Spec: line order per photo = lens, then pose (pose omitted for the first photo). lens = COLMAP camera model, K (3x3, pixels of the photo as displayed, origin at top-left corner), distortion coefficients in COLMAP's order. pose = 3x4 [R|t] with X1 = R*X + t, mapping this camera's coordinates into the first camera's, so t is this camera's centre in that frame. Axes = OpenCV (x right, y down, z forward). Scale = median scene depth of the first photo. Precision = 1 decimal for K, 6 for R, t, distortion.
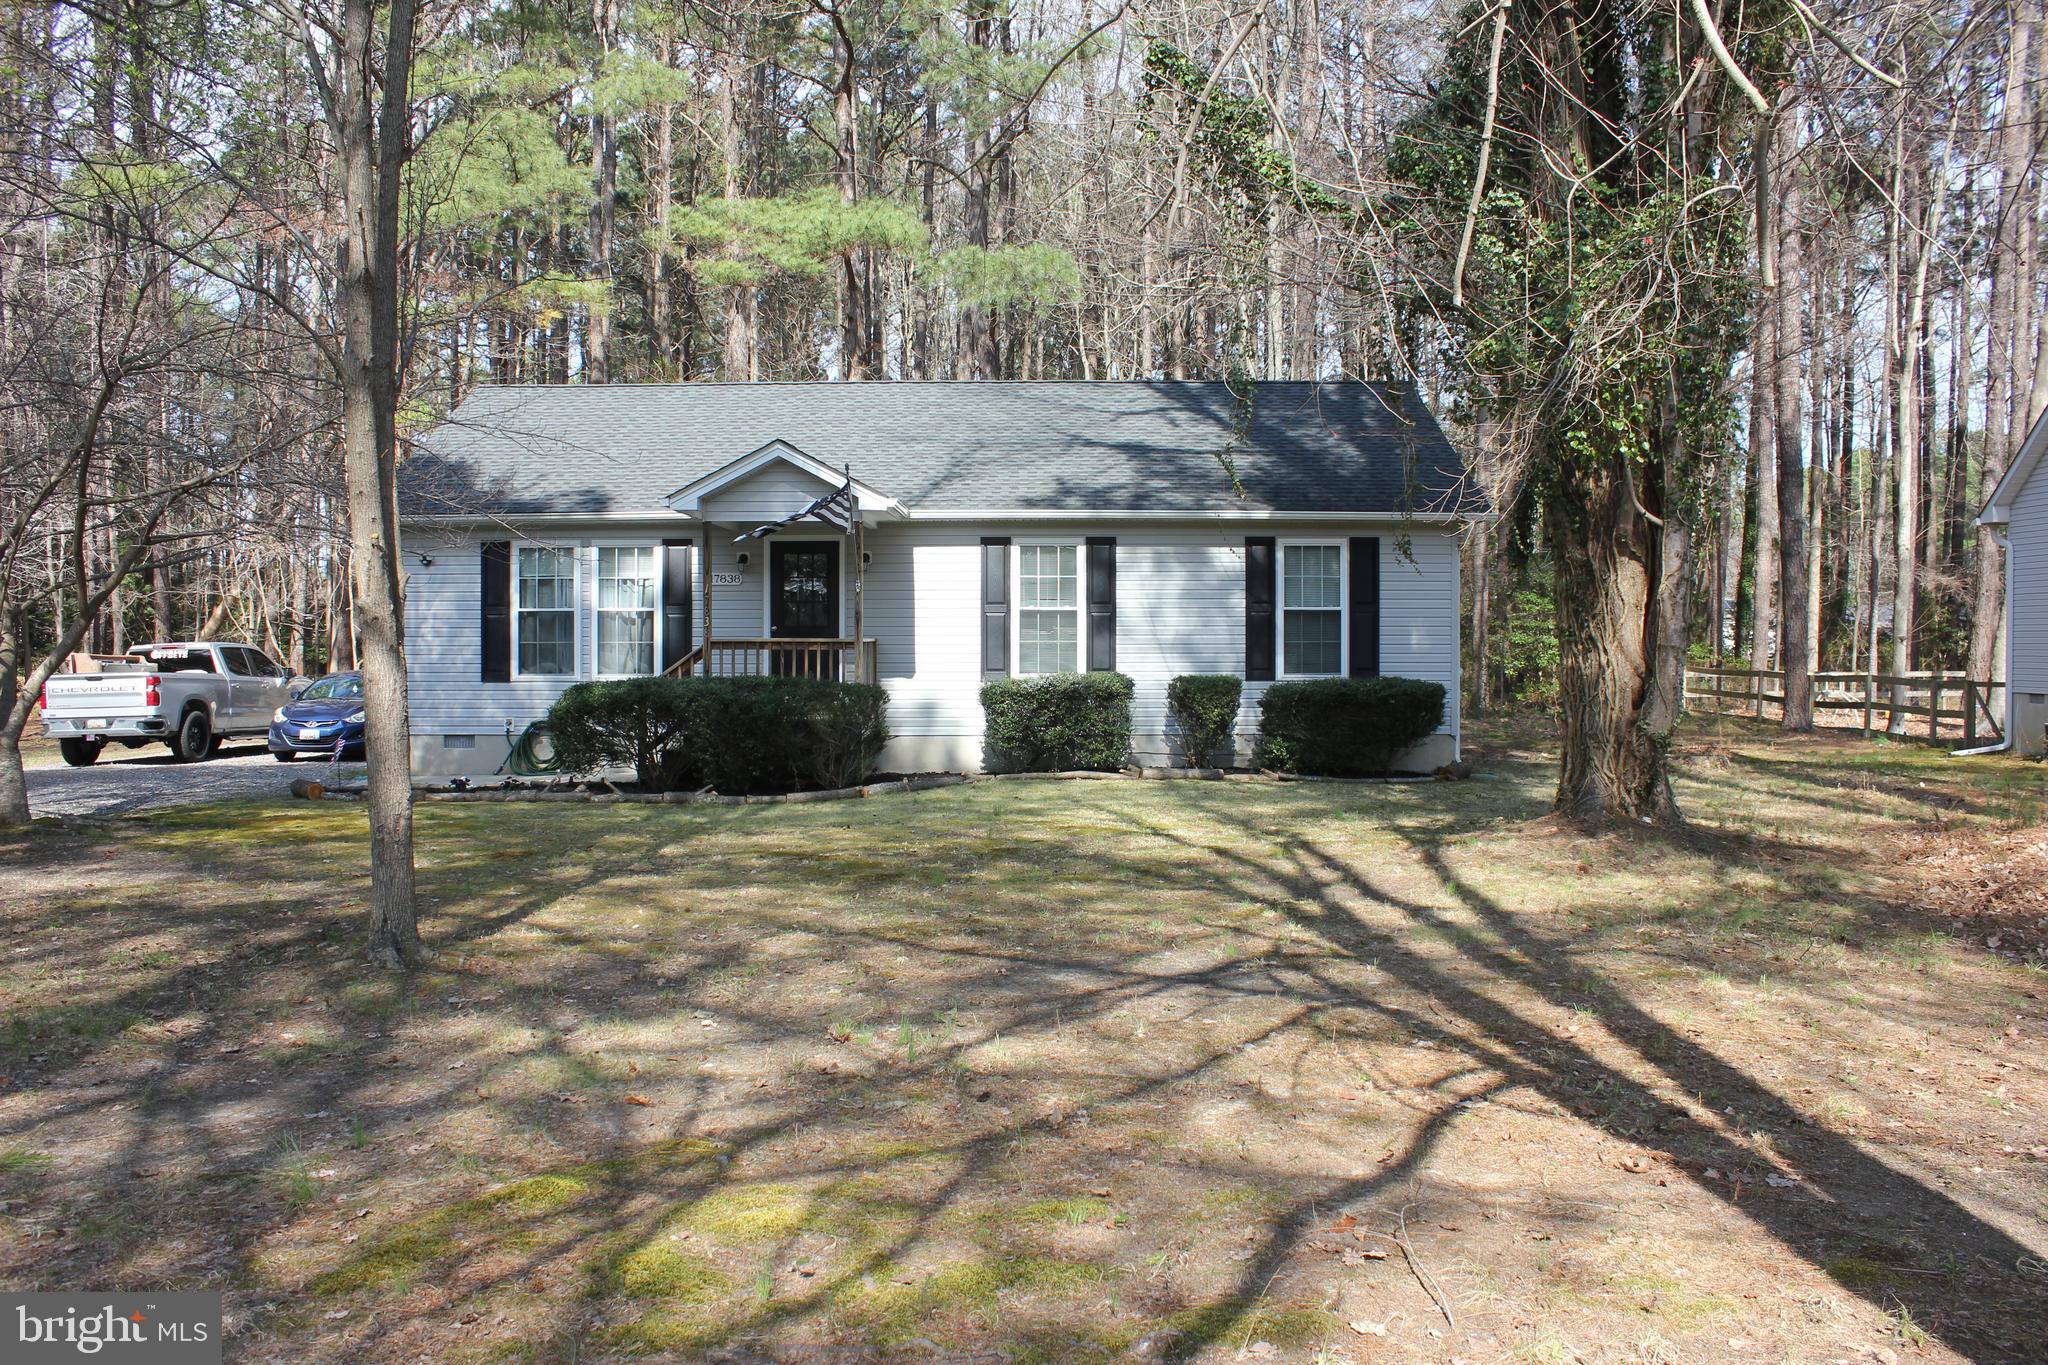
lens RADIAL K [[1723.7, 0, 1033.9], [0, 1723.7, 671.2], [0, 0, 1]] dist [-0.150617, 0.119139]
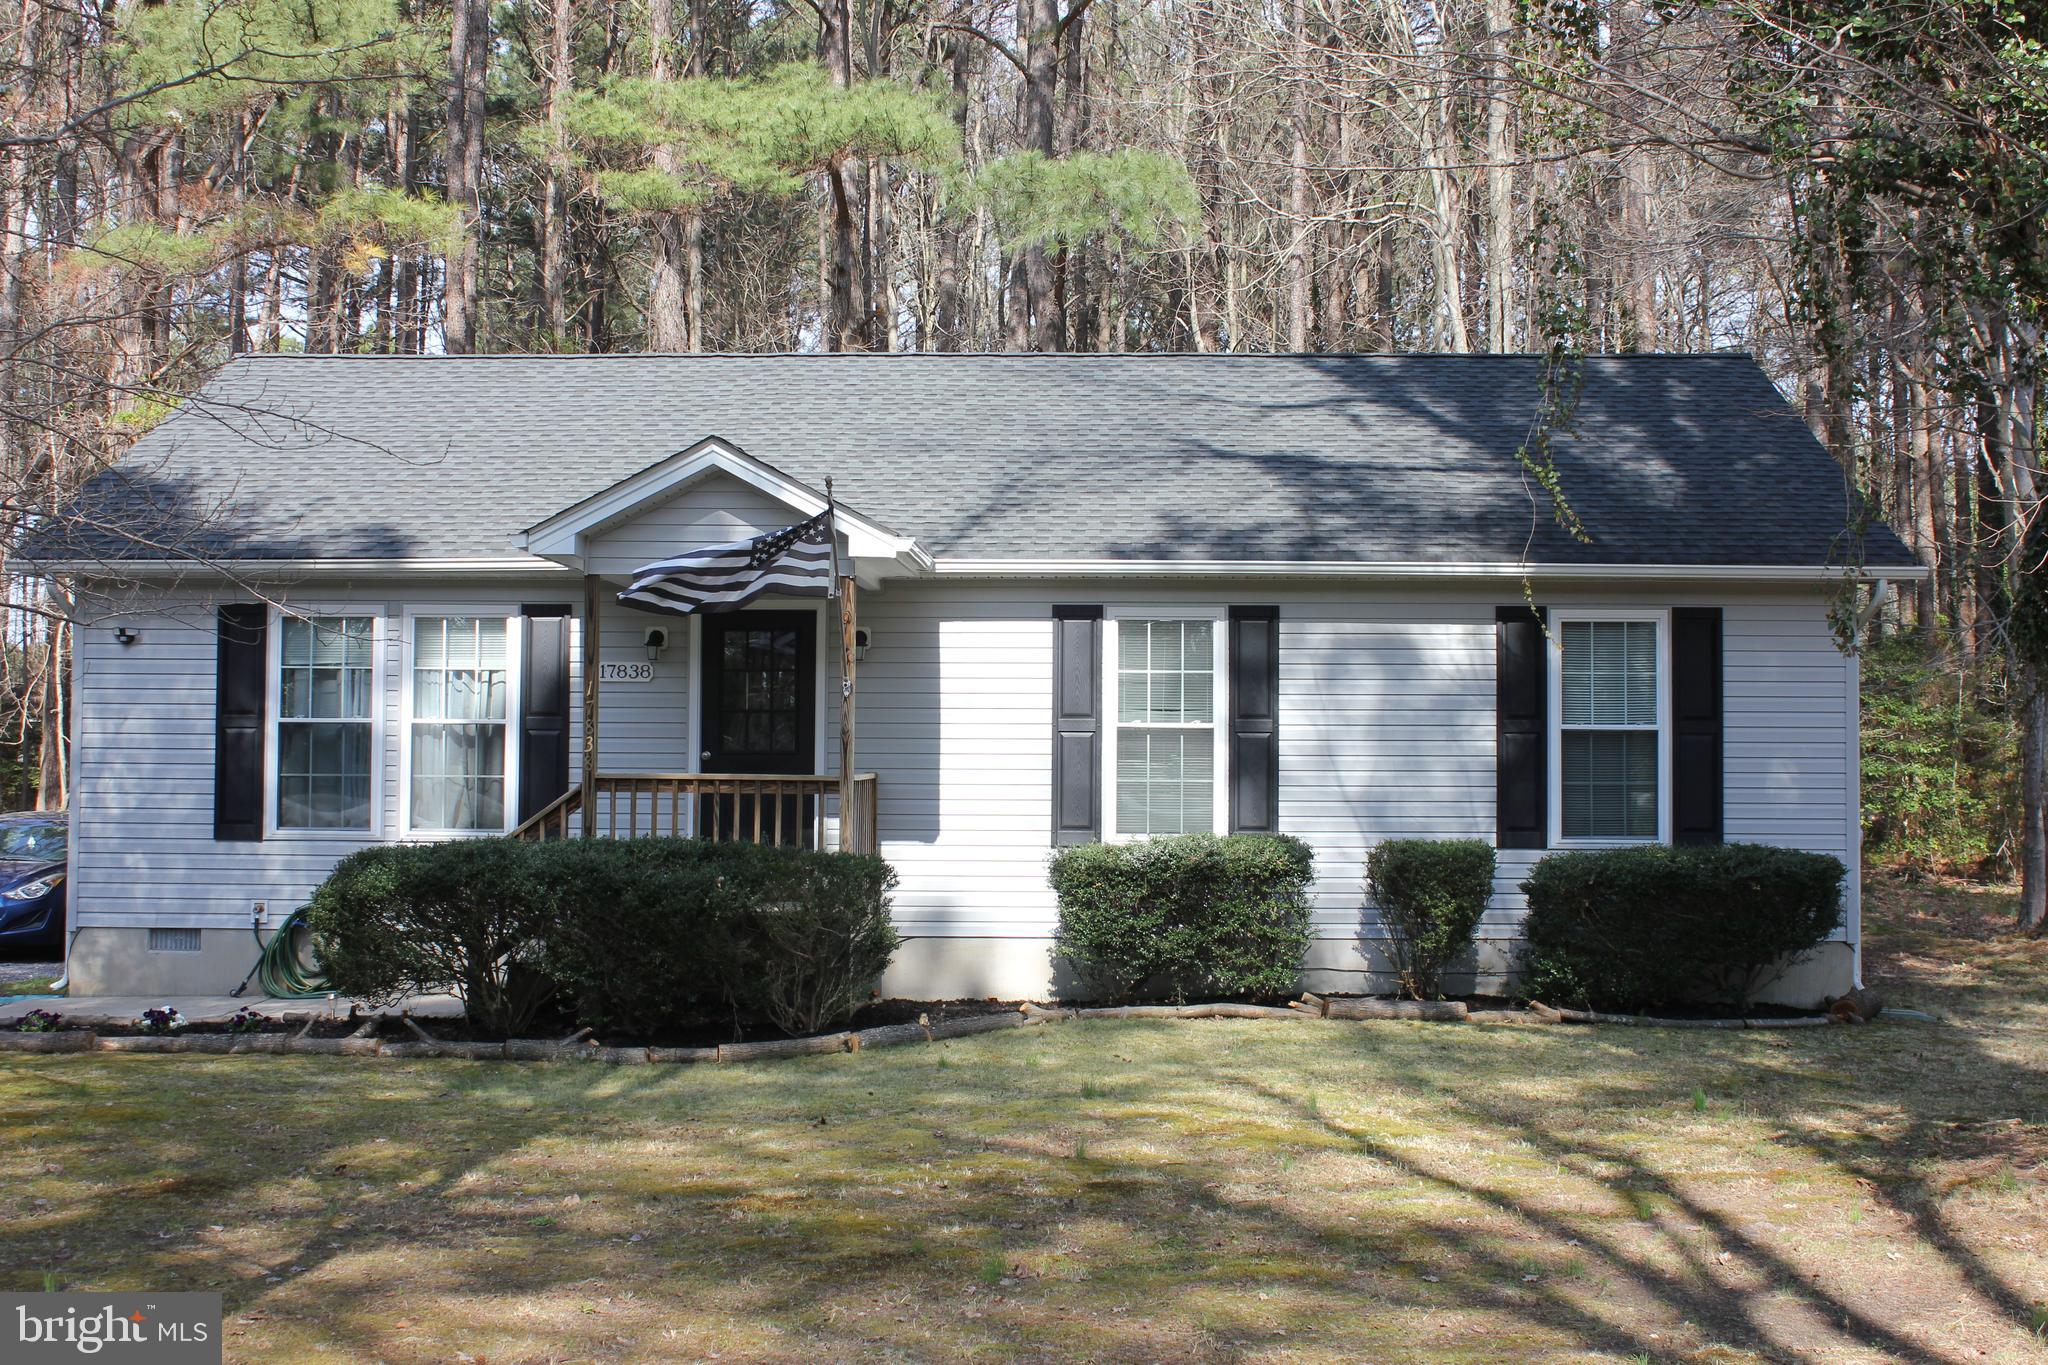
lens RADIAL K [[2104.4, 0, 1005.6], [0, 2104.4, 671.7], [0, 0, 1]] dist [0.008133, 0.000203]
pose [[0.999502, 0.005584, -0.031058, -0.024191], [-0.007076, 0.998816, -0.048120, -0.019598], [0.030753, 0.048316, 0.998359, 0.270526]]
